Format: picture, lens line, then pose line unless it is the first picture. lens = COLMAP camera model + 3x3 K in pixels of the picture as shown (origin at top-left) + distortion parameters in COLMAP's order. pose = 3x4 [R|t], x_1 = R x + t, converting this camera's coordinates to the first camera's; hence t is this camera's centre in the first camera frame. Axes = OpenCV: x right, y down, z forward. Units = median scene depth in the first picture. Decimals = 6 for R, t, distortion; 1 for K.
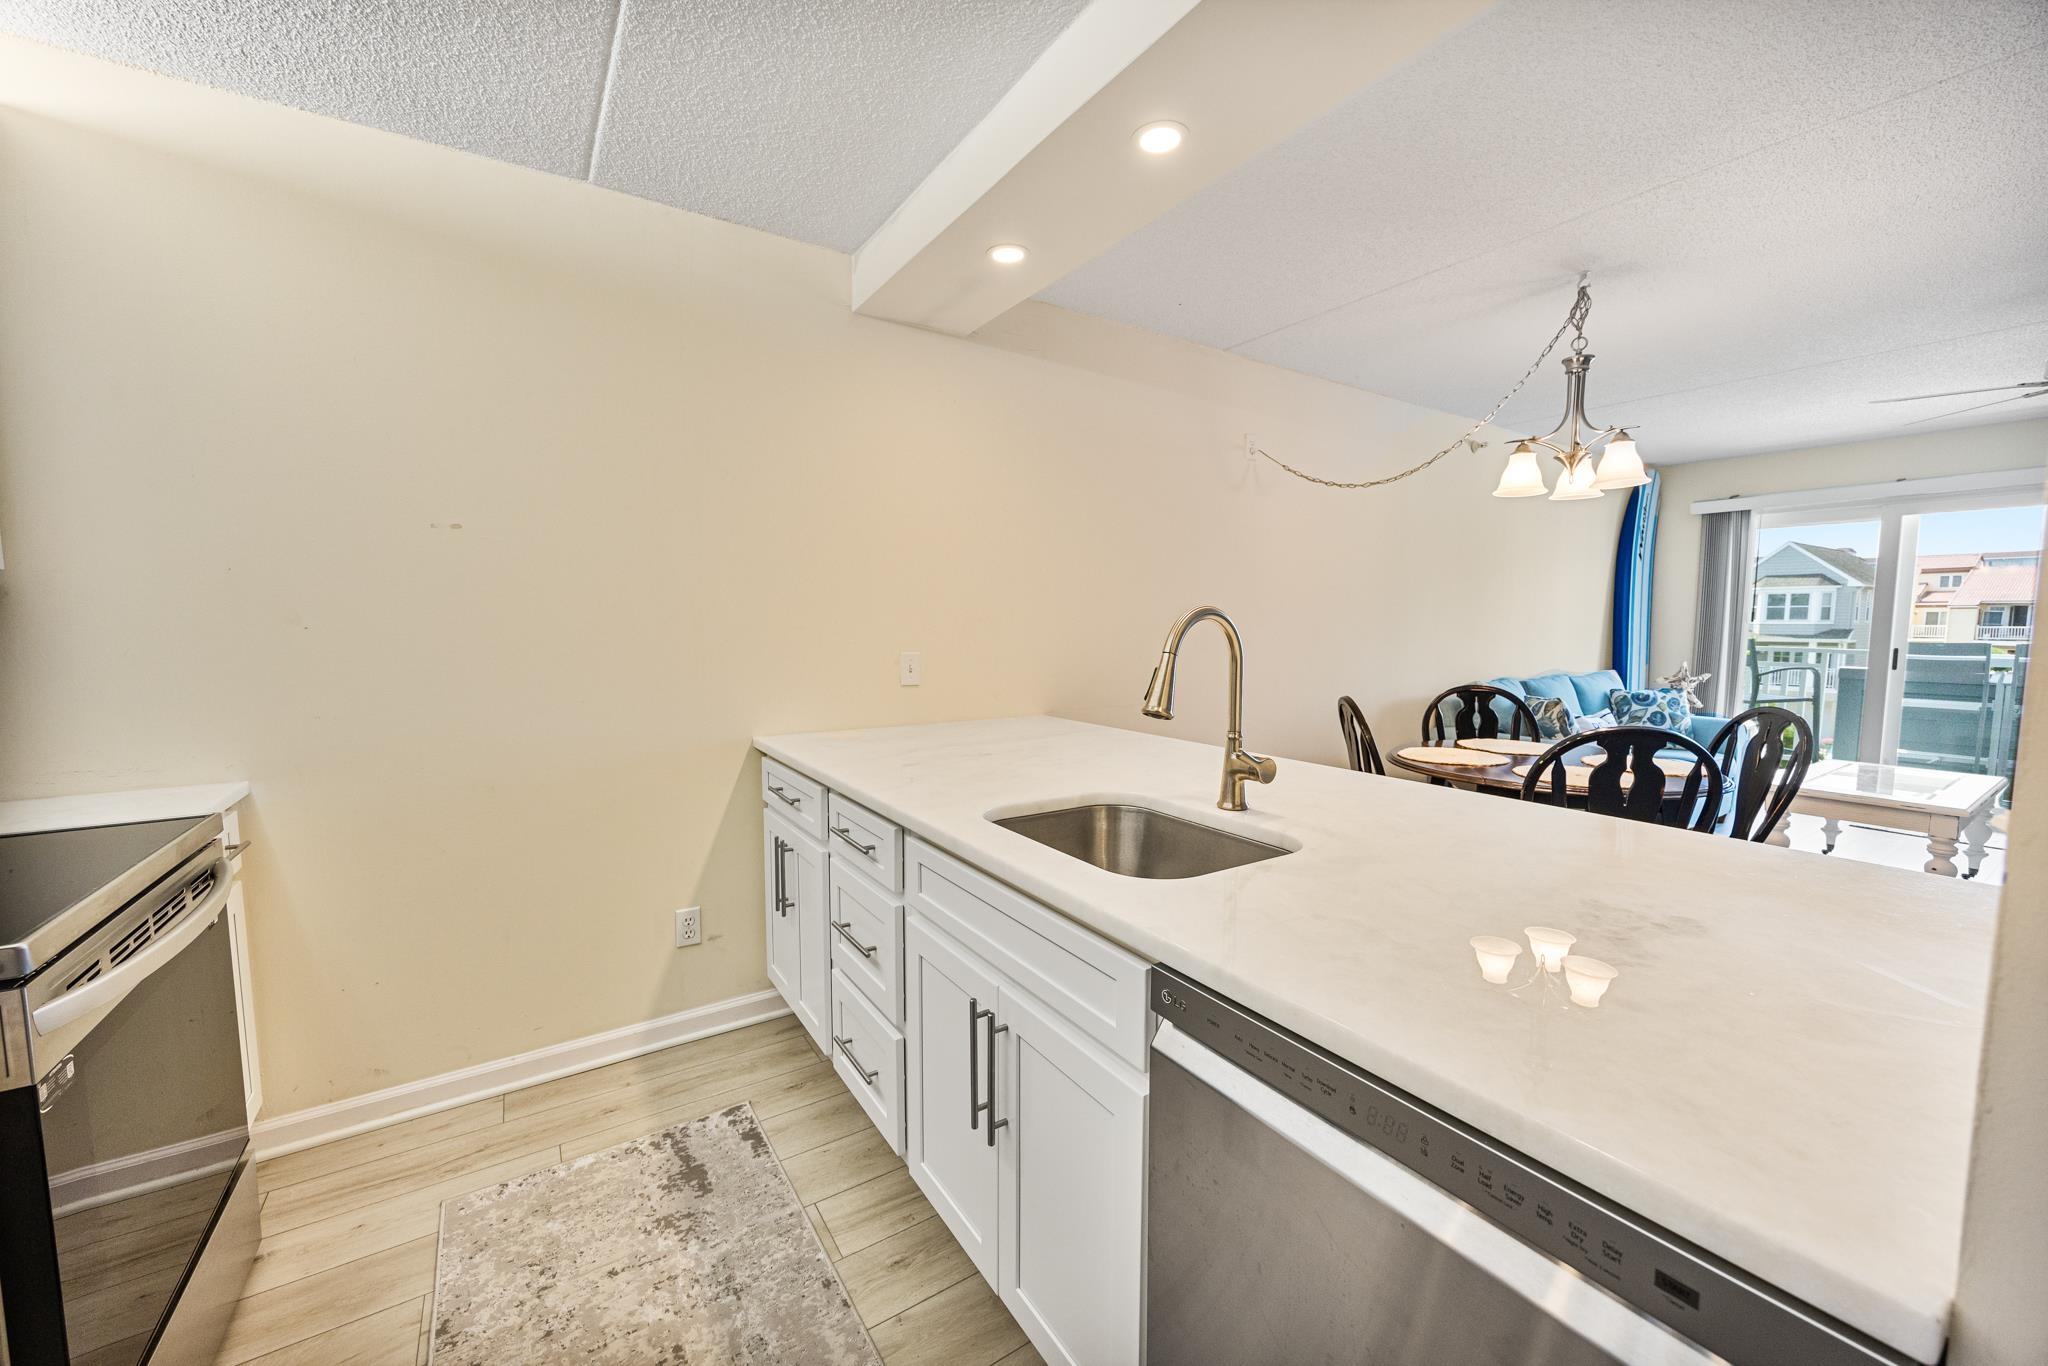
lens RADIAL K [[795.0, 0, 1003.8], [0, 795.0, 690.8], [0, 0, 1]] dist [-0.003973, -0.000582]
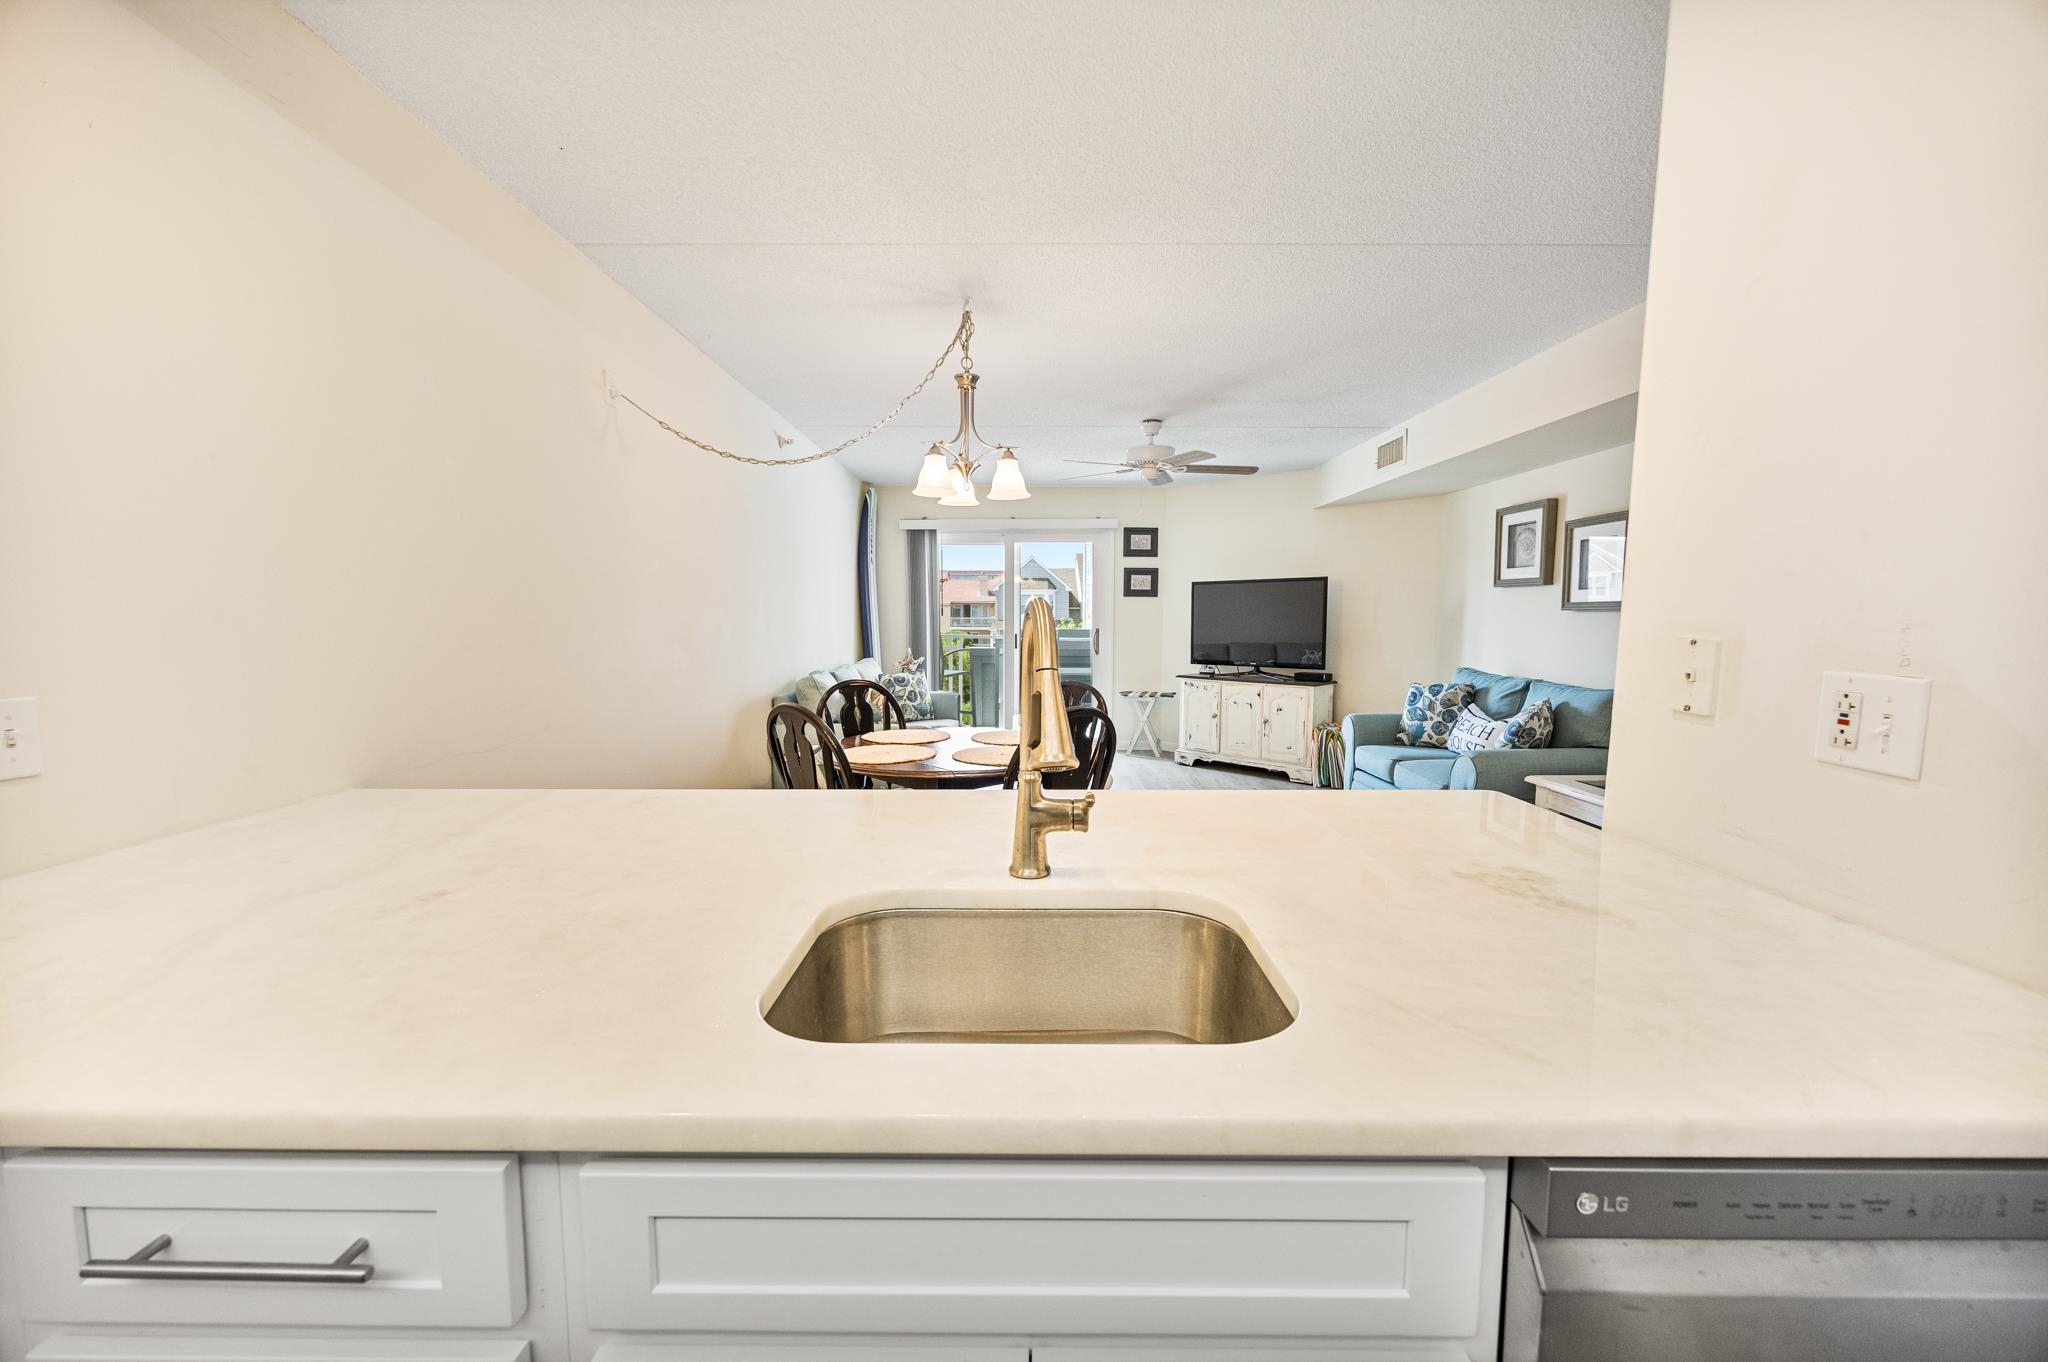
lens RADIAL K [[795.0, 0, 1043.2], [0, 795.0, 690.6], [0, 0, 1]] dist [-0.003973, -0.000582]
pose [[0.528015, -0.081568, 0.845309, -0.137067], [0.075329, 0.995952, 0.049050, -0.024912], [-0.845888, 0.037777, 0.532022, 0.257653]]
